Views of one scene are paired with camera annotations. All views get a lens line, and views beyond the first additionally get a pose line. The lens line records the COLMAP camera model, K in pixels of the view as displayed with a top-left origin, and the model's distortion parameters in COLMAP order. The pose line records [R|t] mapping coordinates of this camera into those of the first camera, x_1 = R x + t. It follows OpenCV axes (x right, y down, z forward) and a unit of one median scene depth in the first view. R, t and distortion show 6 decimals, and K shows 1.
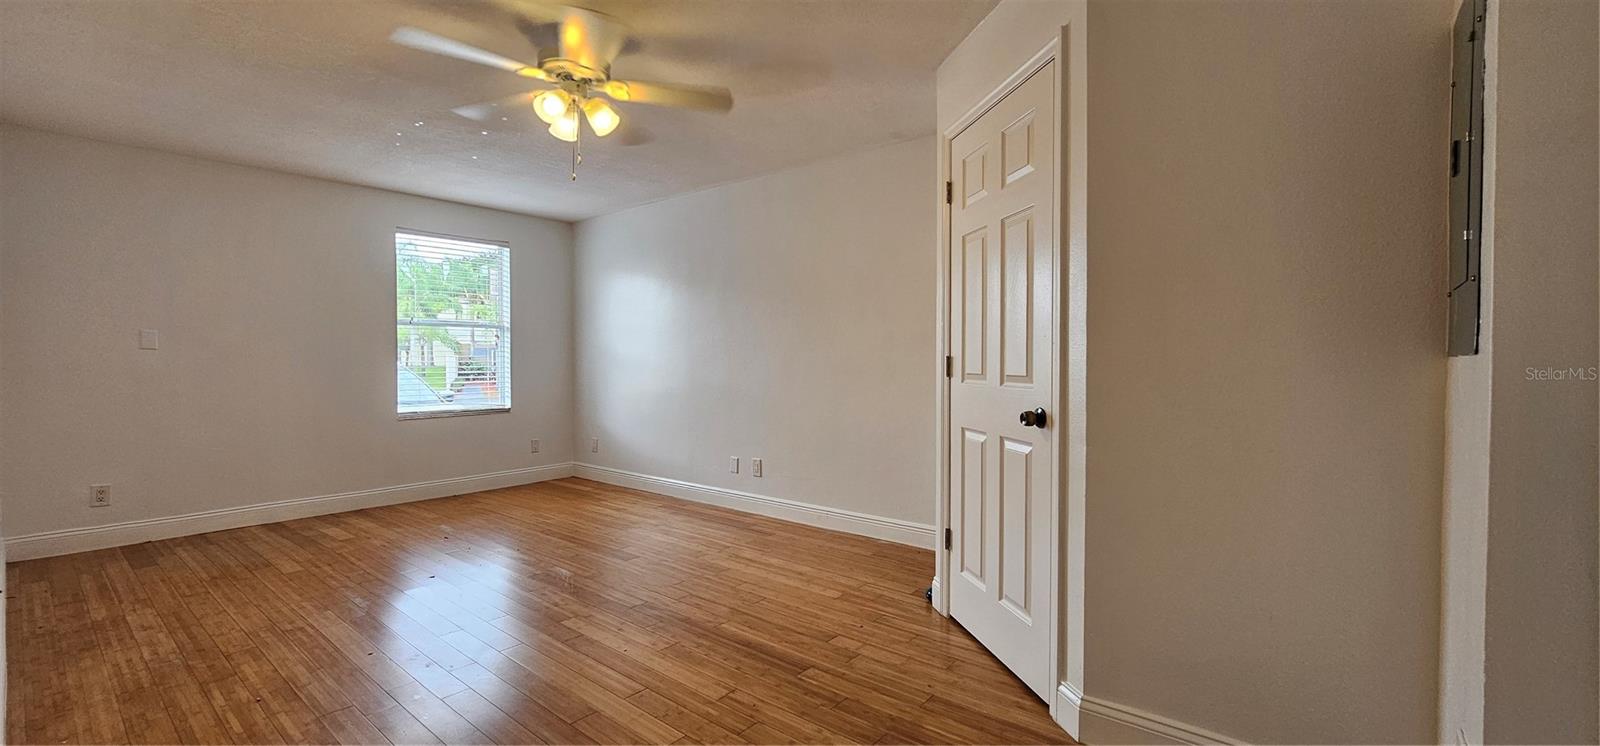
lens RADIAL K [[650.9, 0, 800.0], [0, 650.9, 373.0], [0, 0, 1]] dist [-0.001978, -0.000074]
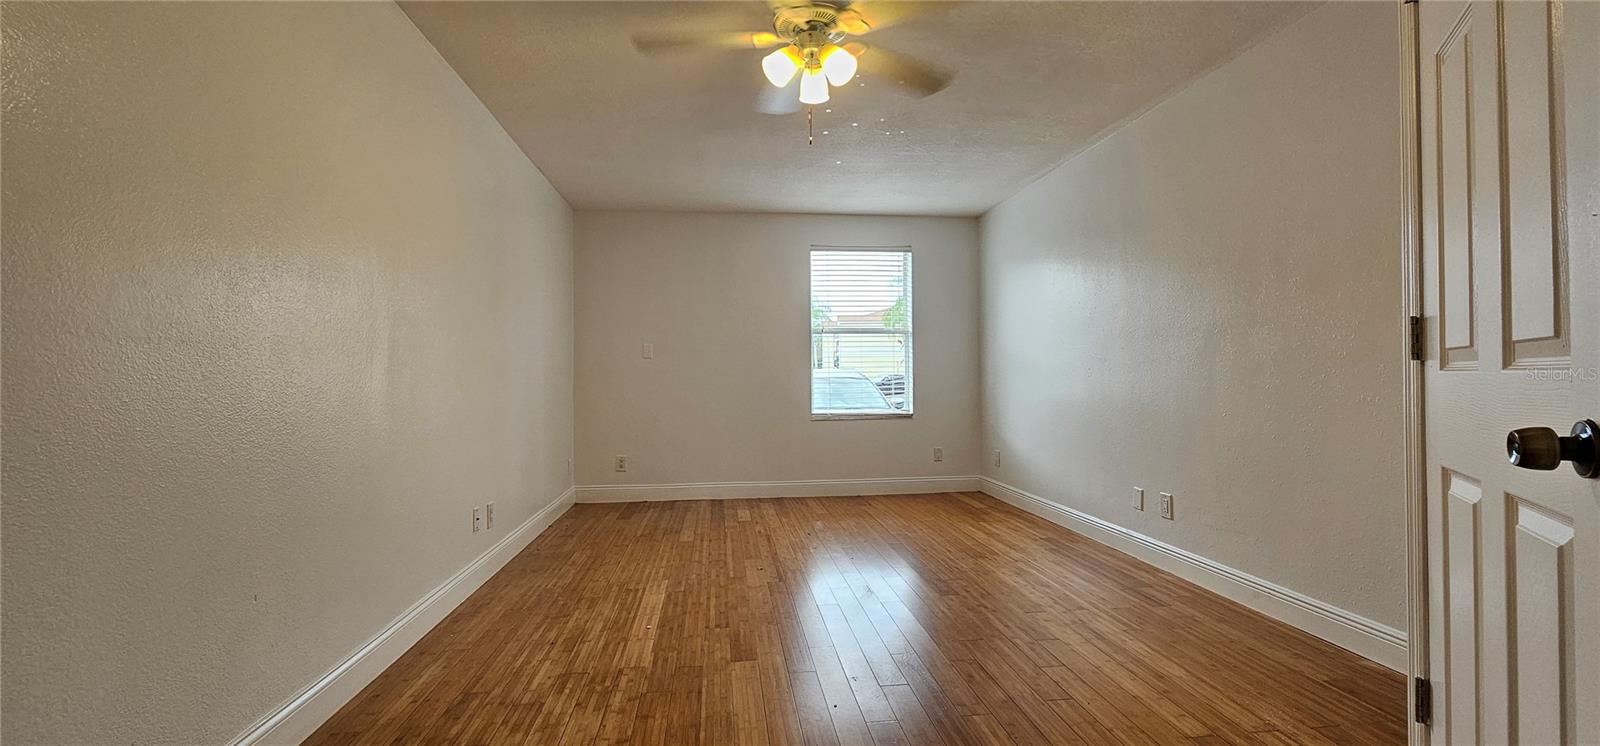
lens RADIAL K [[650.9, 0, 800.0], [0, 650.9, 373.0], [0, 0, 1]] dist [-0.001978, -0.000074]
pose [[0.723378, -0.009910, -0.690381, 0.169225], [-0.006839, 0.999745, -0.021517, 0.021240], [0.690418, 0.020286, 0.723126, 0.249919]]
